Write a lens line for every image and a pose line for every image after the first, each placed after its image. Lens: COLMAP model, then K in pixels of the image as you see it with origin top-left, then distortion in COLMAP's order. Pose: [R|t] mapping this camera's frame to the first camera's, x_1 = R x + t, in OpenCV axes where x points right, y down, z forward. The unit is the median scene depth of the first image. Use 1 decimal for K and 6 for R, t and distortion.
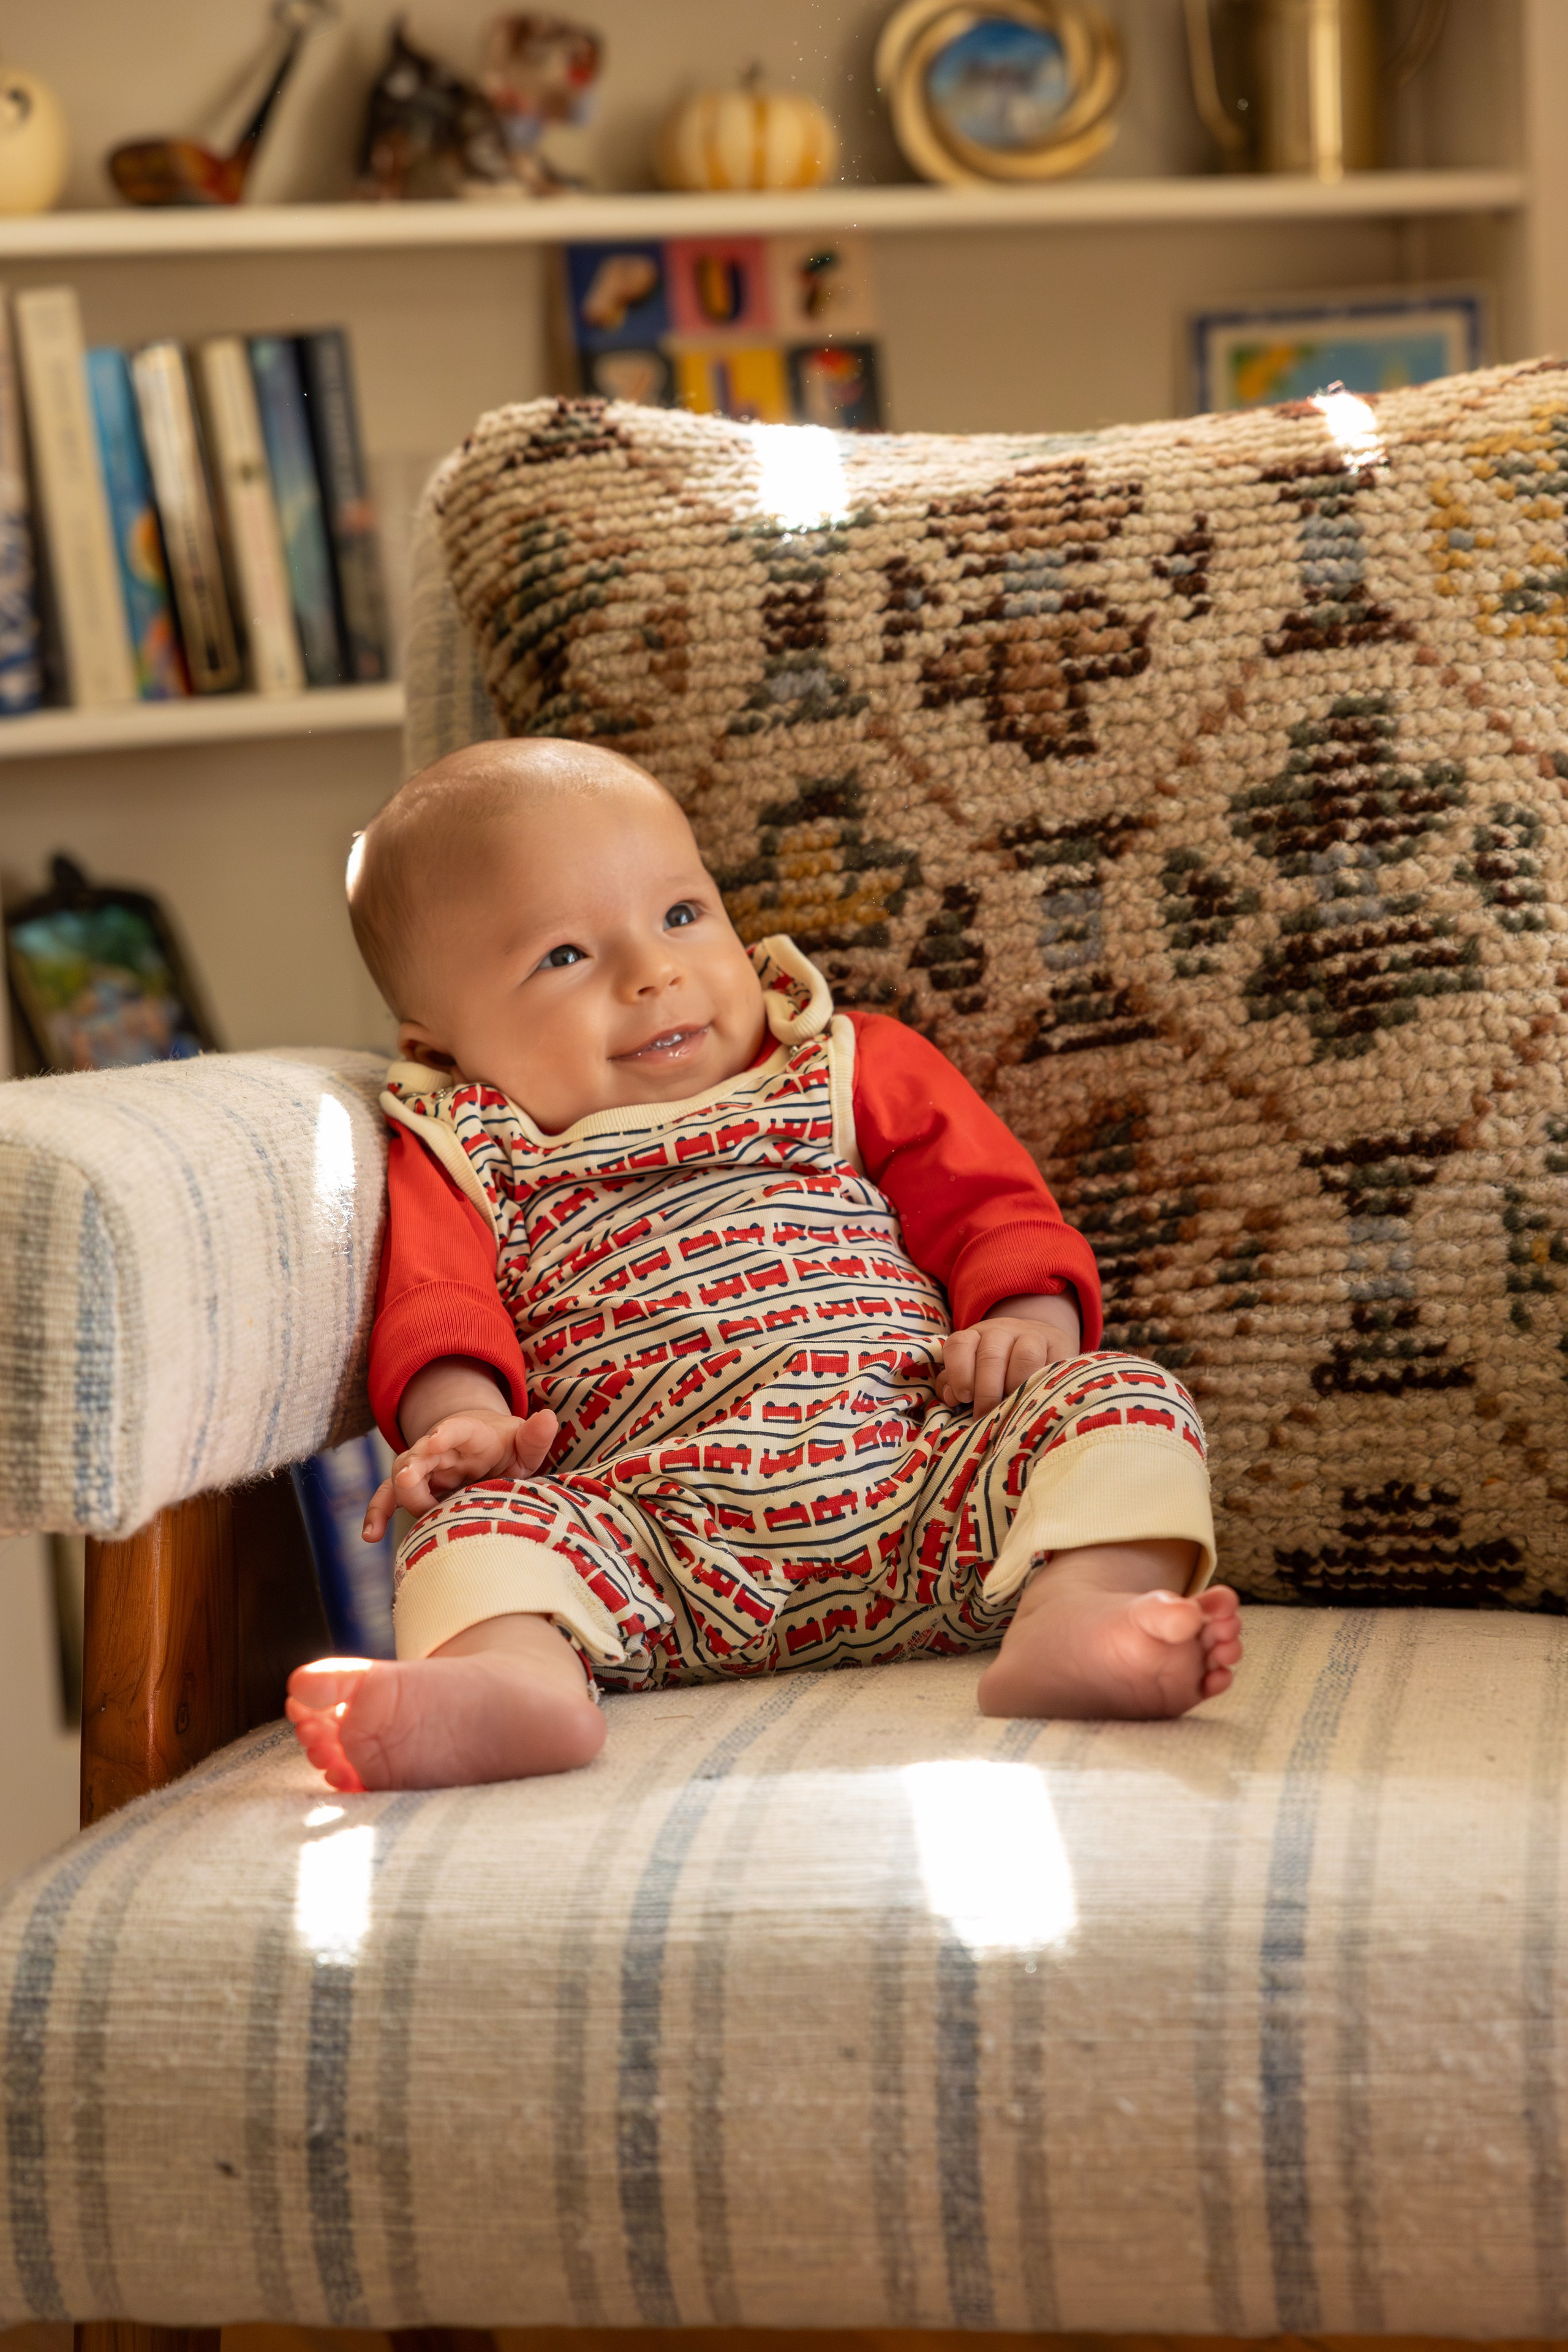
lens RADIAL K [[4769.1, 0, 789.0], [0, 4769.1, 1072.5], [0, 0, 1]] dist [-0.173993, 1.619561]
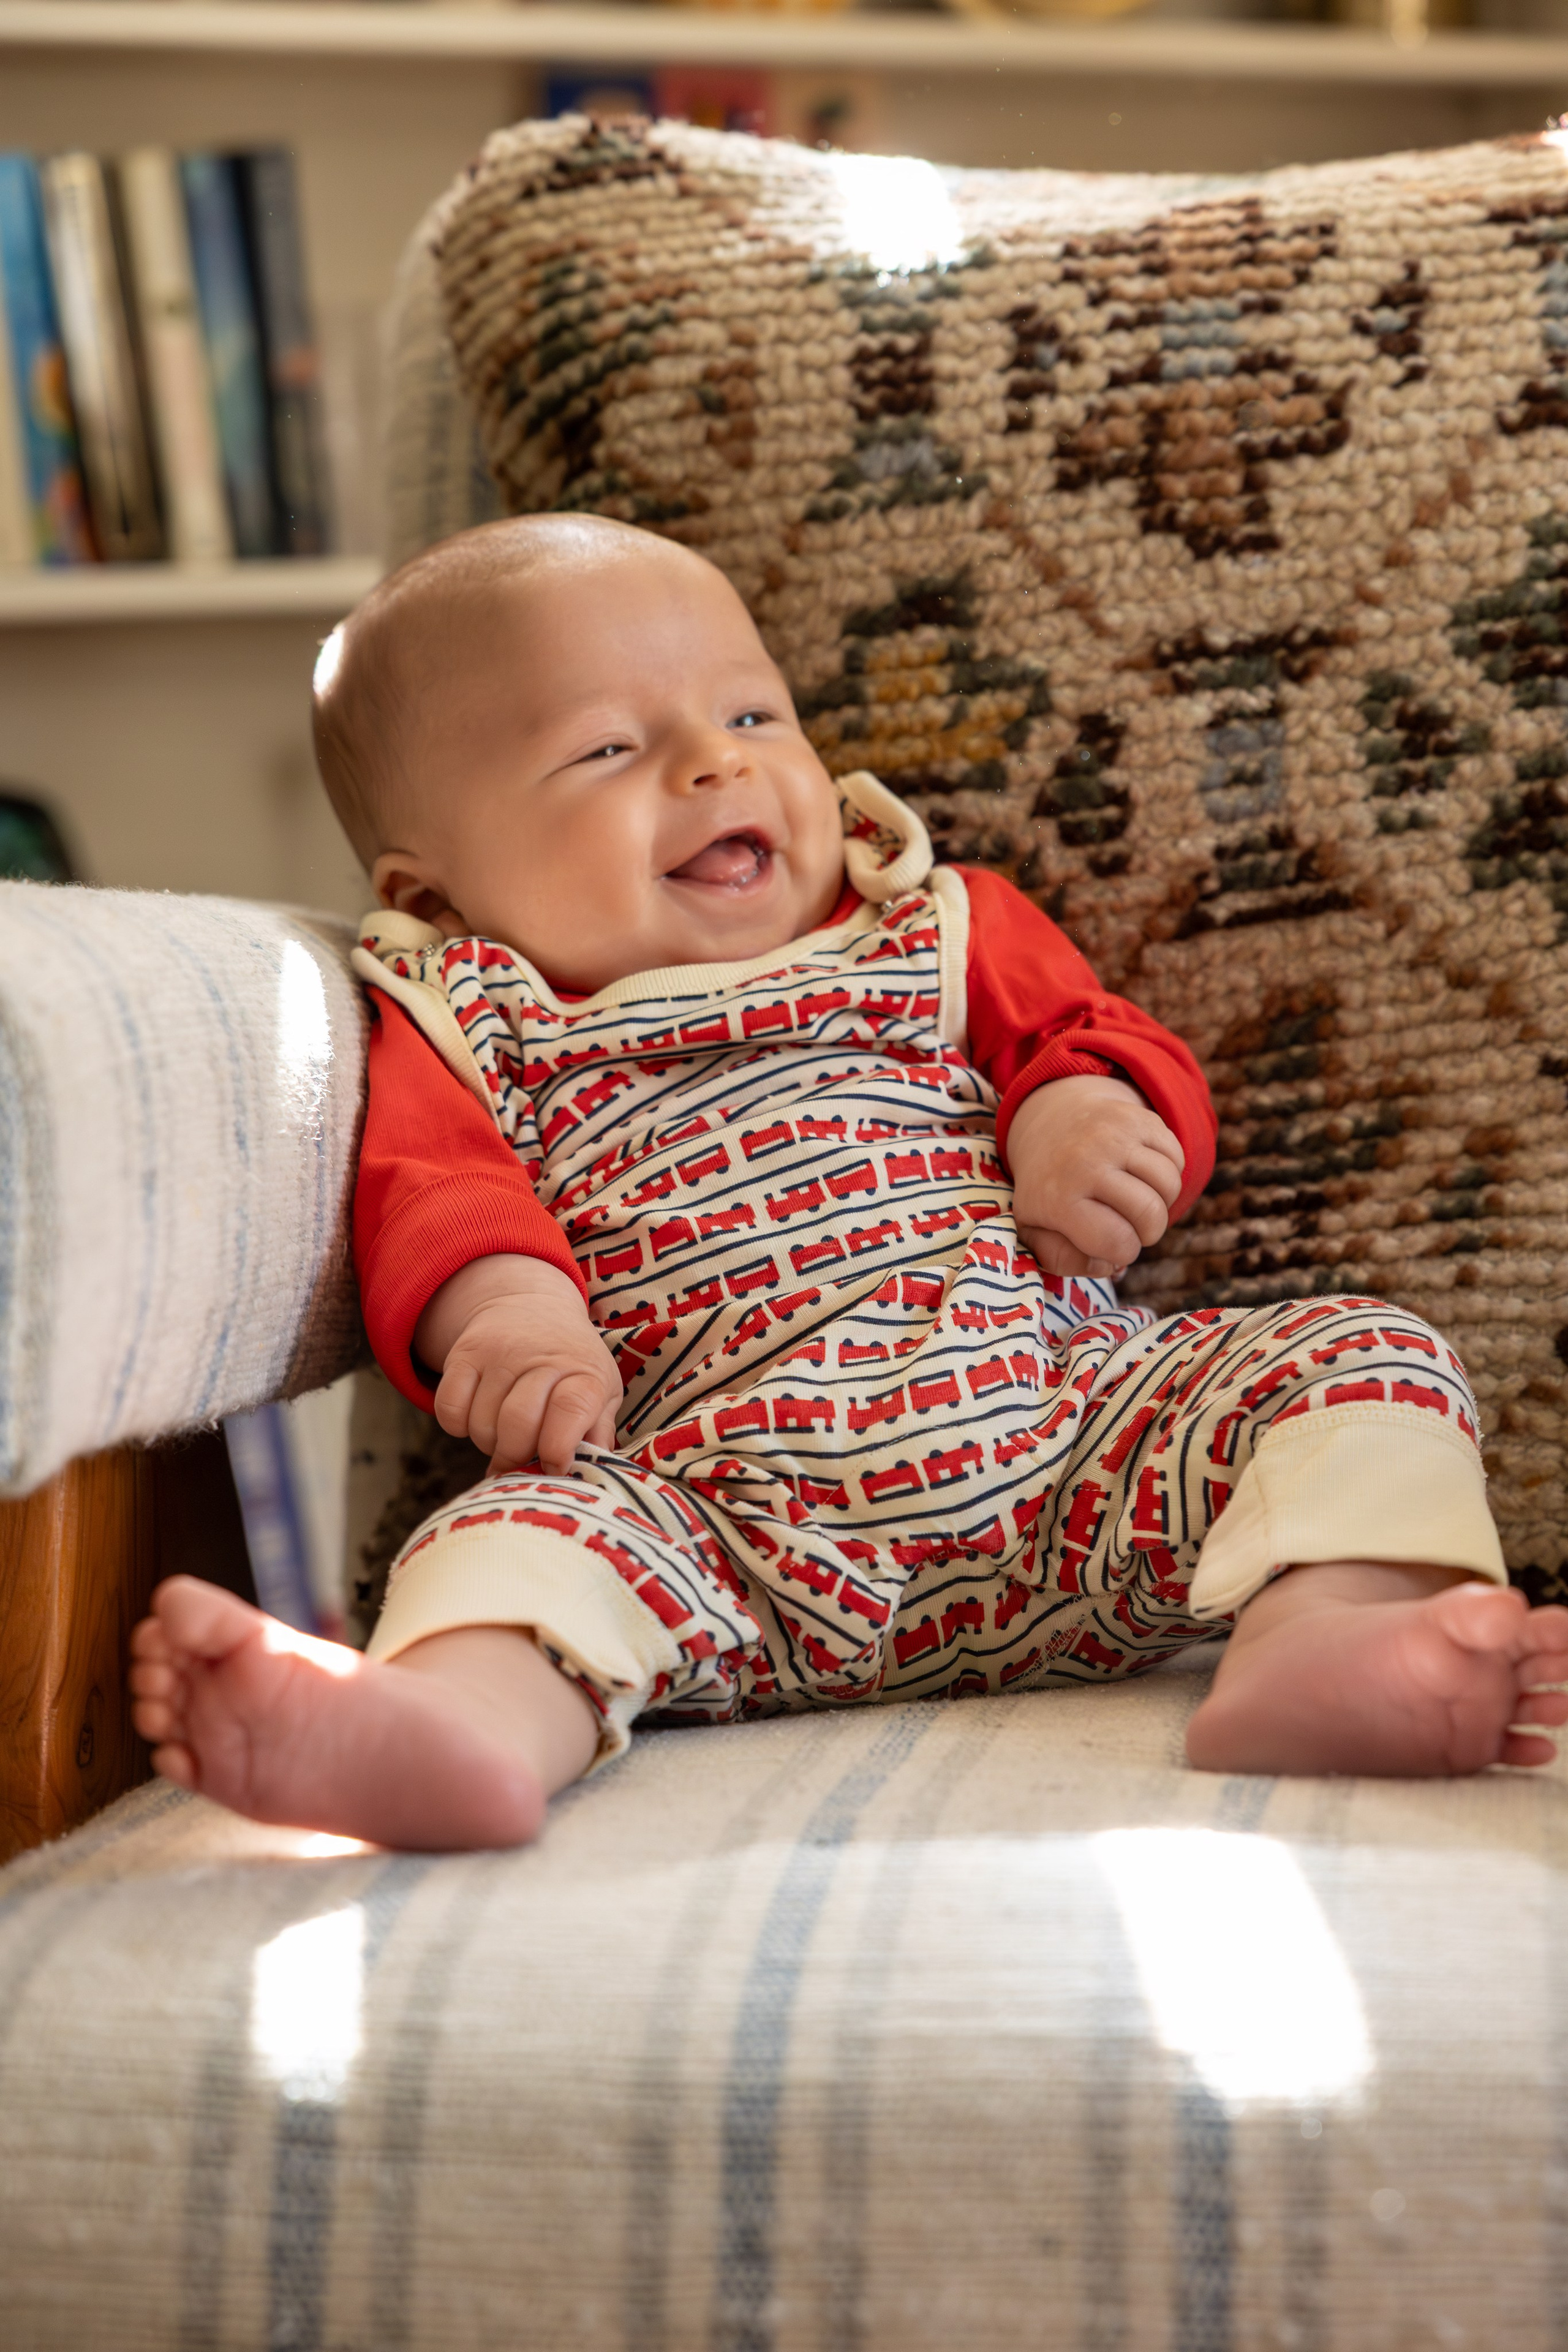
lens RADIAL K [[4506.0, 0, 773.9], [0, 4506.0, 1170.2], [0, 0, 1]] dist [-0.041611, 0.300352]
pose [[0.998910, 0.029231, 0.036395, -0.043070], [-0.029266, 0.999572, 0.000449, 0.037582], [-0.036366, -0.001514, 0.999337, 0.258758]]
